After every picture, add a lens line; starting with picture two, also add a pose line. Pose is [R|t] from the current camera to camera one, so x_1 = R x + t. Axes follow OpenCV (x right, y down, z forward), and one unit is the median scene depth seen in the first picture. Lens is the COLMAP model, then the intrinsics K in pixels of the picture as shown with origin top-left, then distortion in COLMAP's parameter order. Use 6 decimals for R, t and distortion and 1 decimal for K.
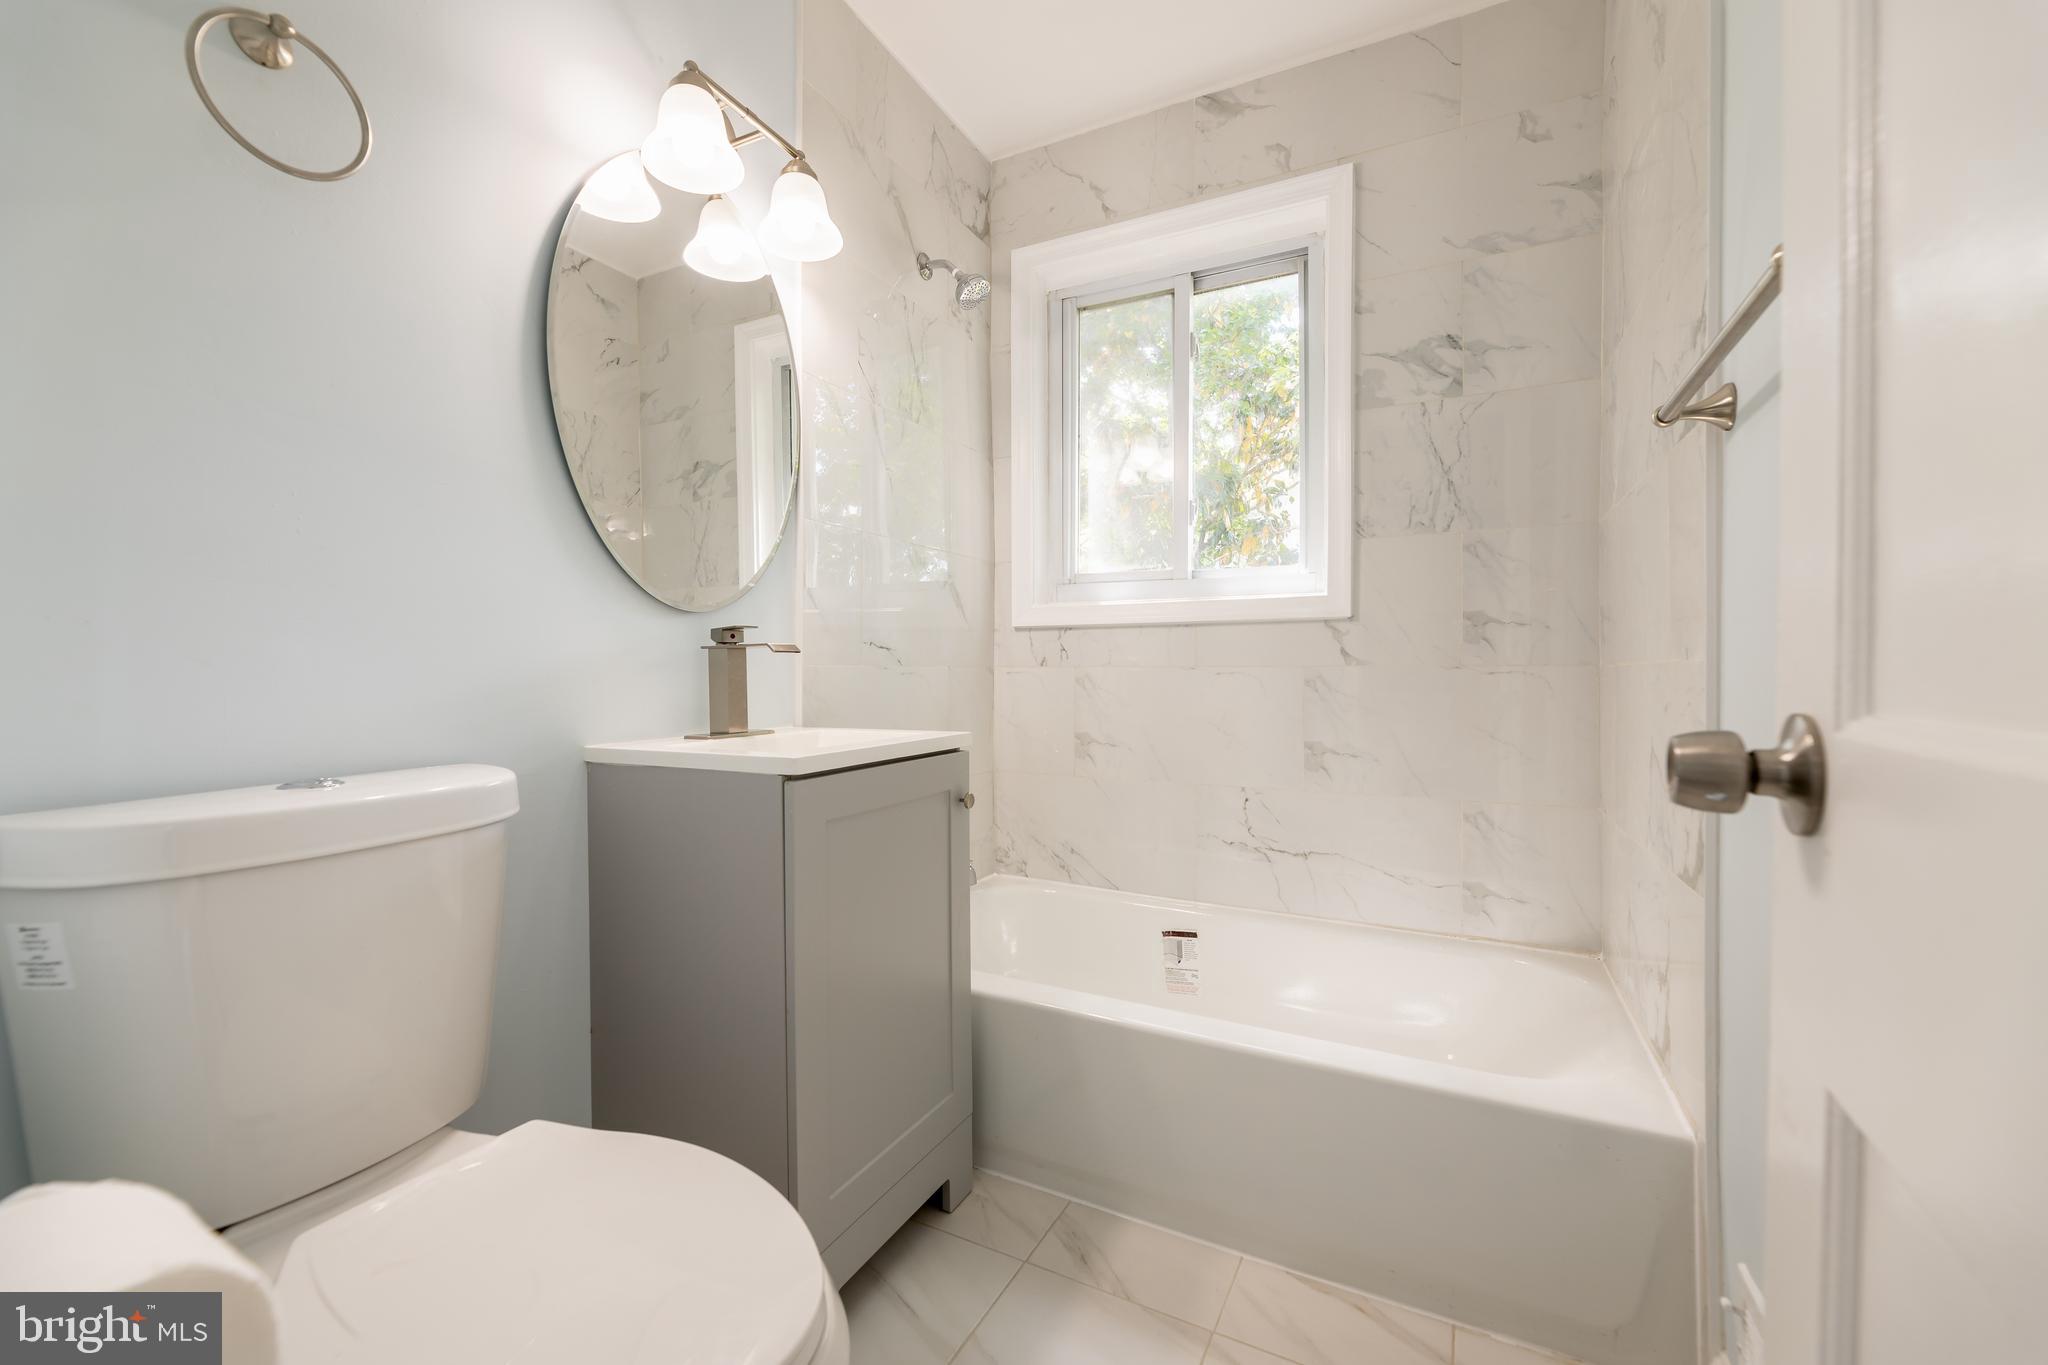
lens RADIAL K [[836.3, 0, 1023.7], [0, 836.3, 690.6], [0, 0, 1]] dist [-0.005978, 0.000765]
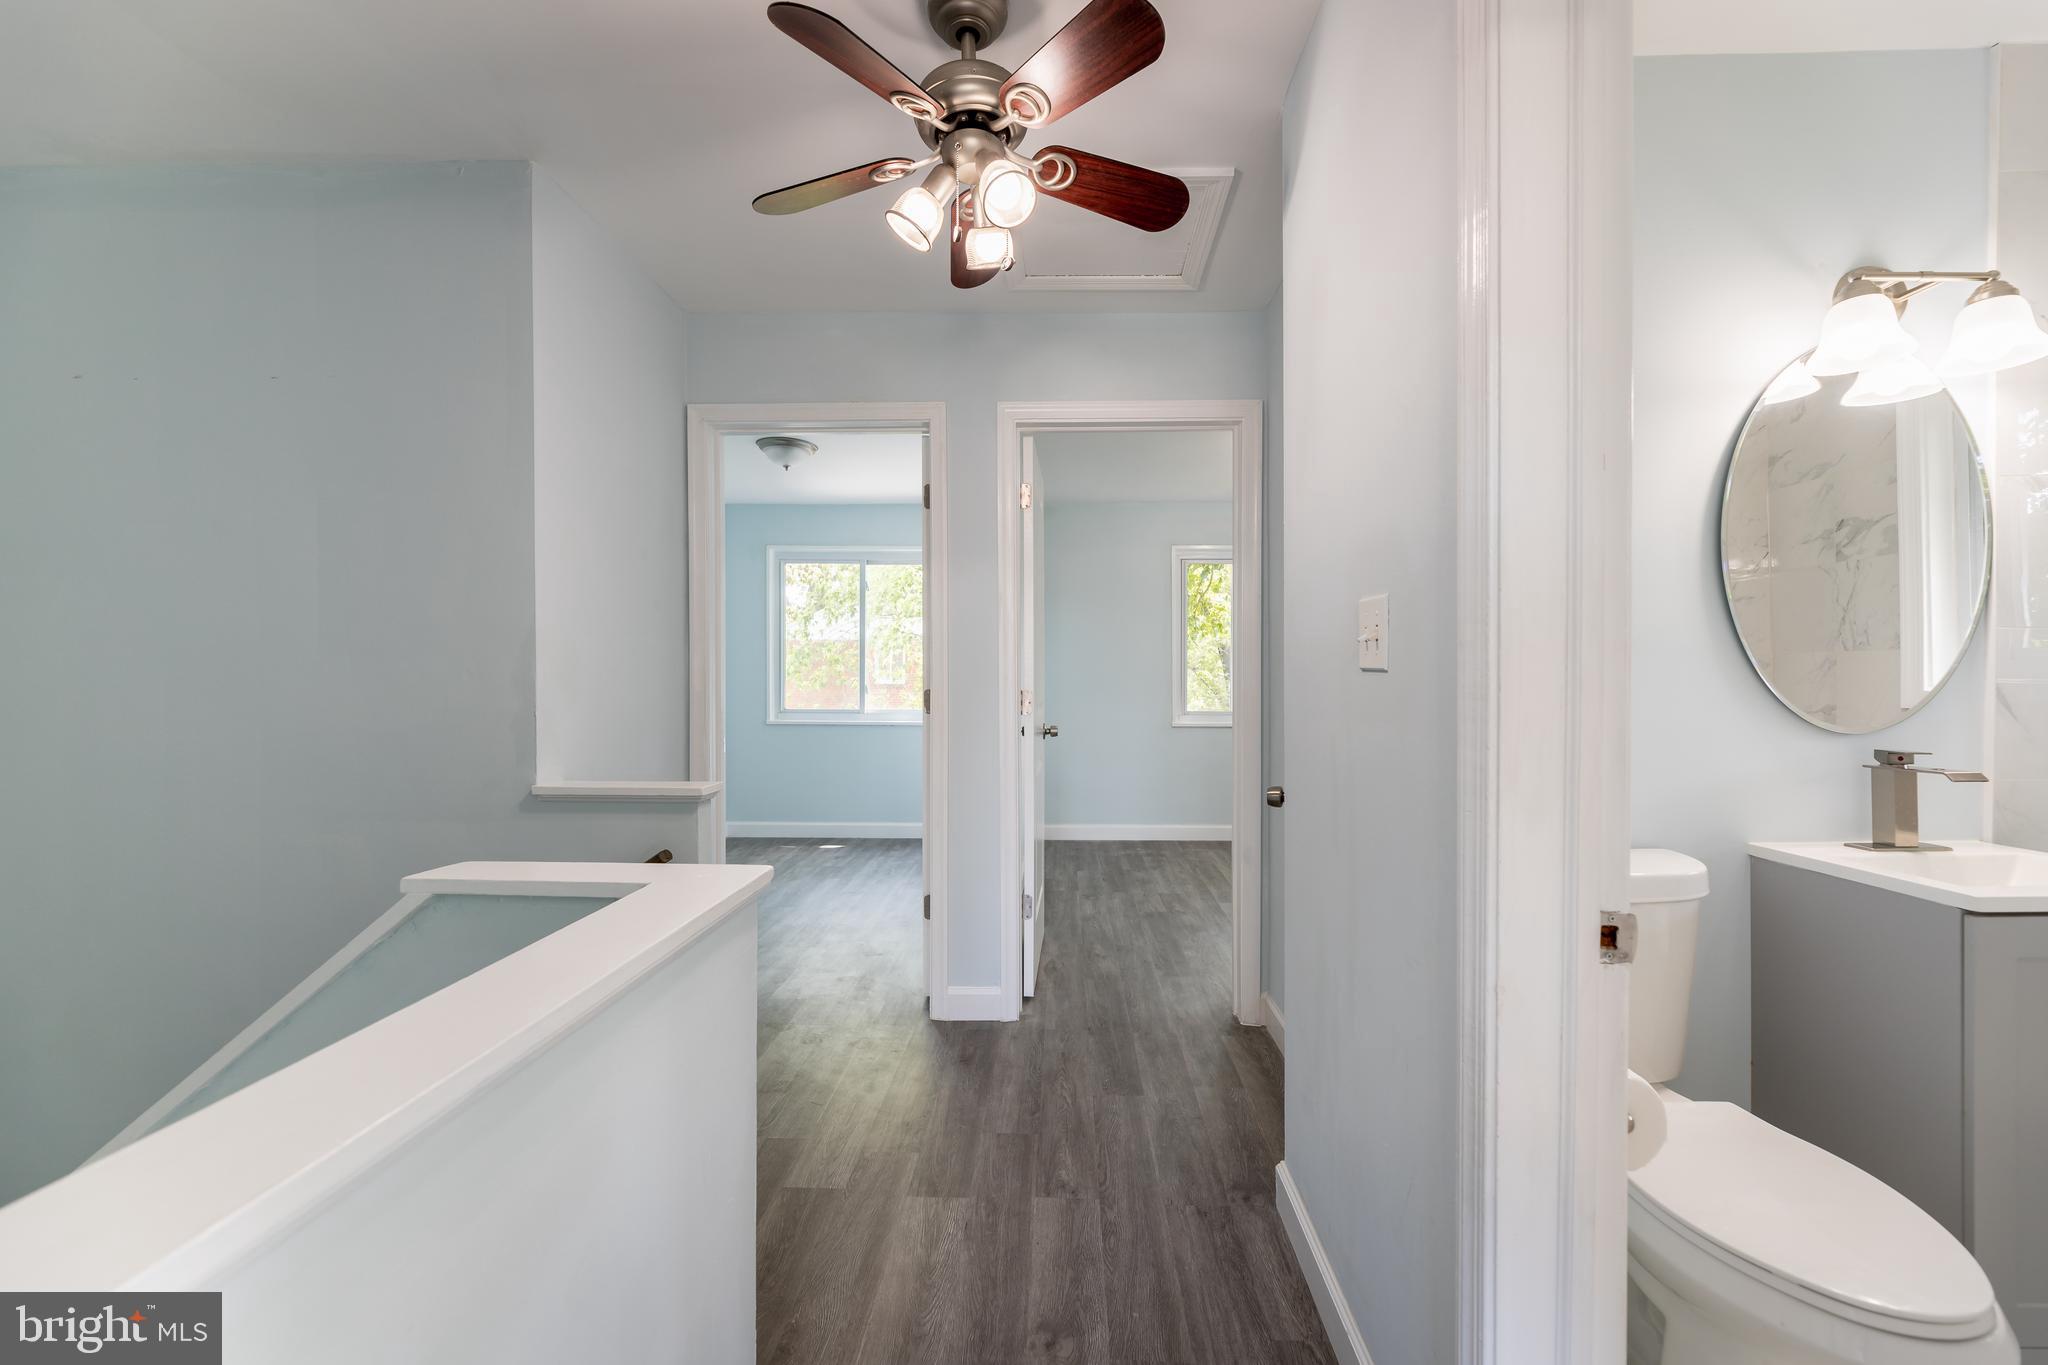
lens RADIAL K [[836.3, 0, 1034.5], [0, 836.3, 682.5], [0, 0, 1]] dist [-0.005978, 0.000765]
pose [[0.430628, 0.004109, -0.902520, 0.143417], [-0.010332, 0.999947, -0.000377, -0.144104], [0.902470, 0.009487, 0.430648, -0.481675]]
